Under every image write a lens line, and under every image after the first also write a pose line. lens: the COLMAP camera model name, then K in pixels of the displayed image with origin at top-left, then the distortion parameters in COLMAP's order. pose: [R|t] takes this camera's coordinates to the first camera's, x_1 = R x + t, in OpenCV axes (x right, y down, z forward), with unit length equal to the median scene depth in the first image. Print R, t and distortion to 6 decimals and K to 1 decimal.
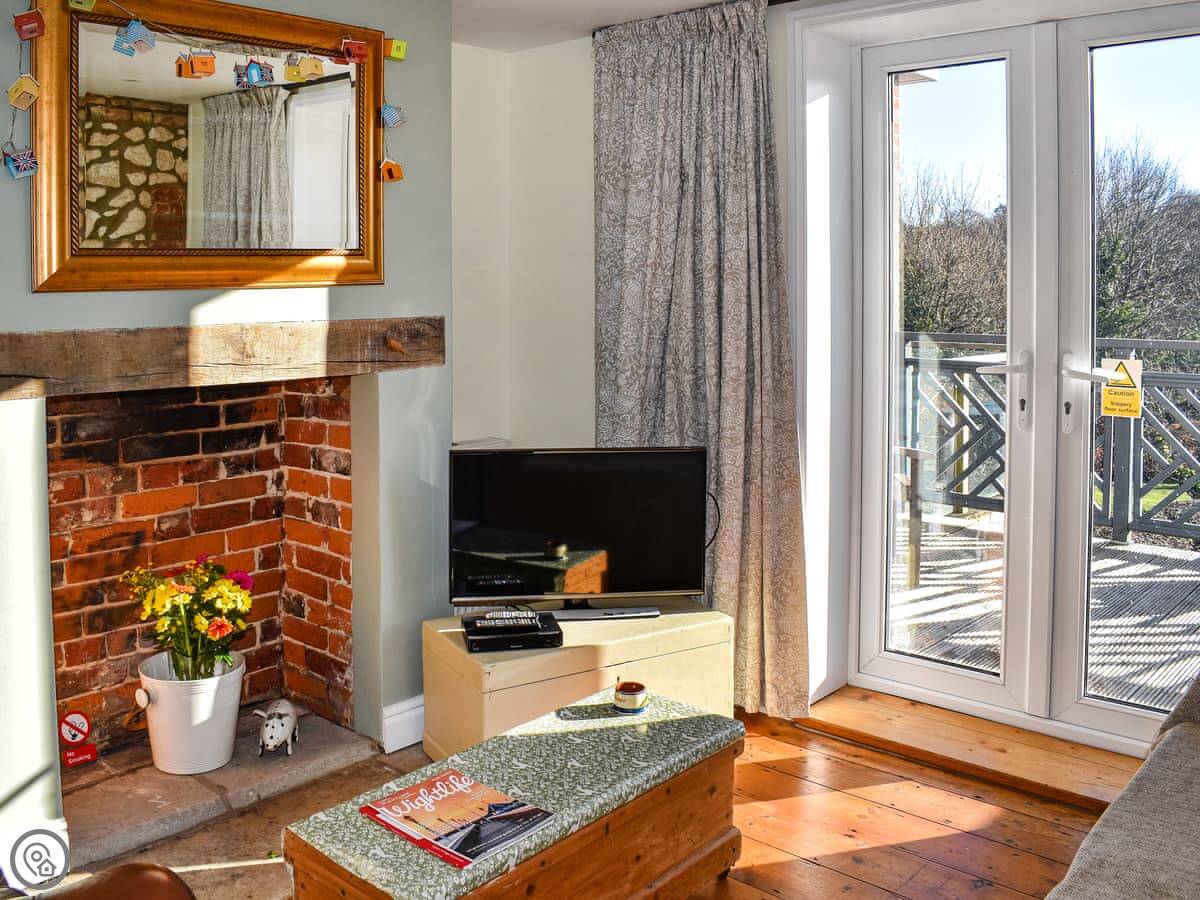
lens RADIAL K [[1093.9, 0, 600.0], [0, 1093.9, 450.0], [0, 0, 1]] dist [-0.004906, -0.006873]
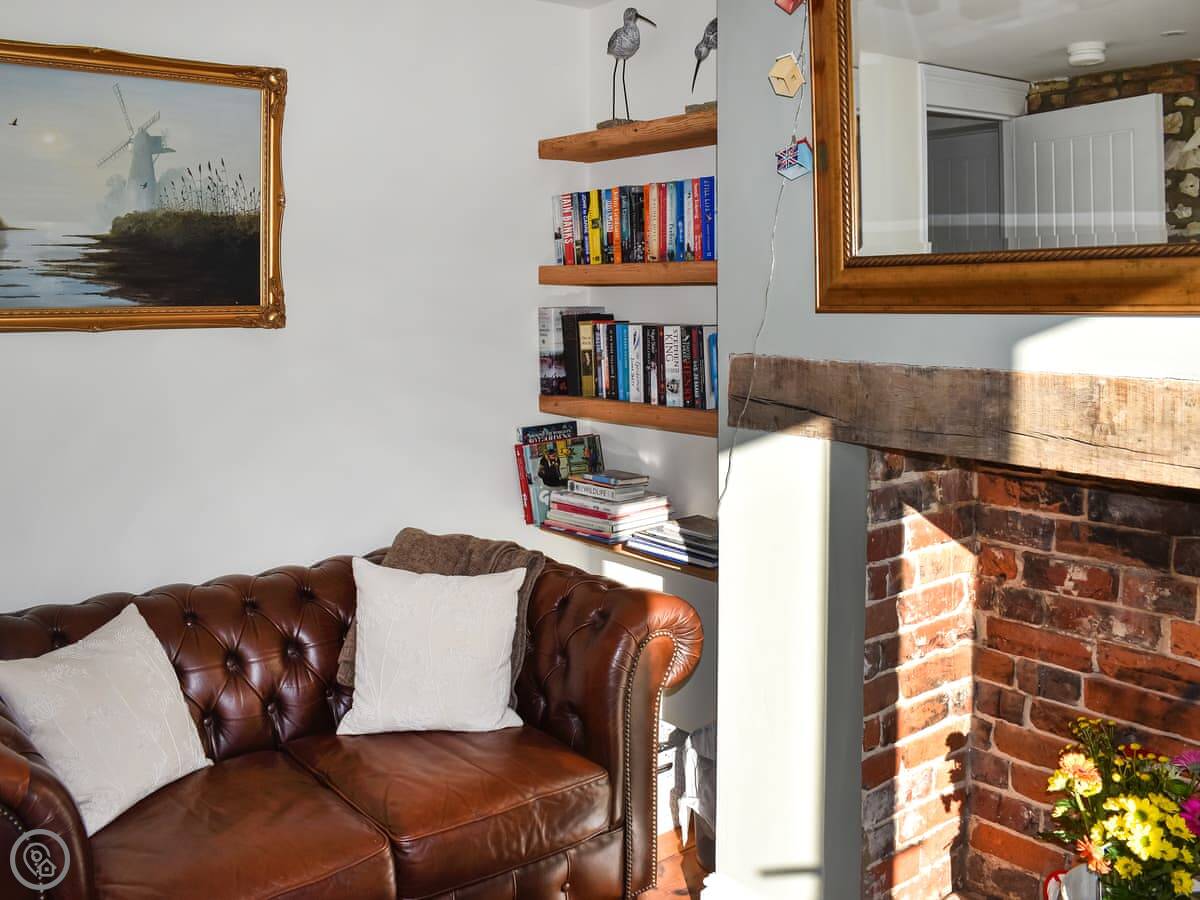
lens RADIAL K [[1159.4, 0, 645.8], [0, 1159.4, 449.1], [0, 0, 1]] dist [-0.105556, 0.020252]
pose [[-0.171834, 0.138448, -0.975349, 0.298114], [-0.143342, 0.976024, 0.163798, -0.135438], [0.974642, 0.167955, -0.147869, 0.821916]]
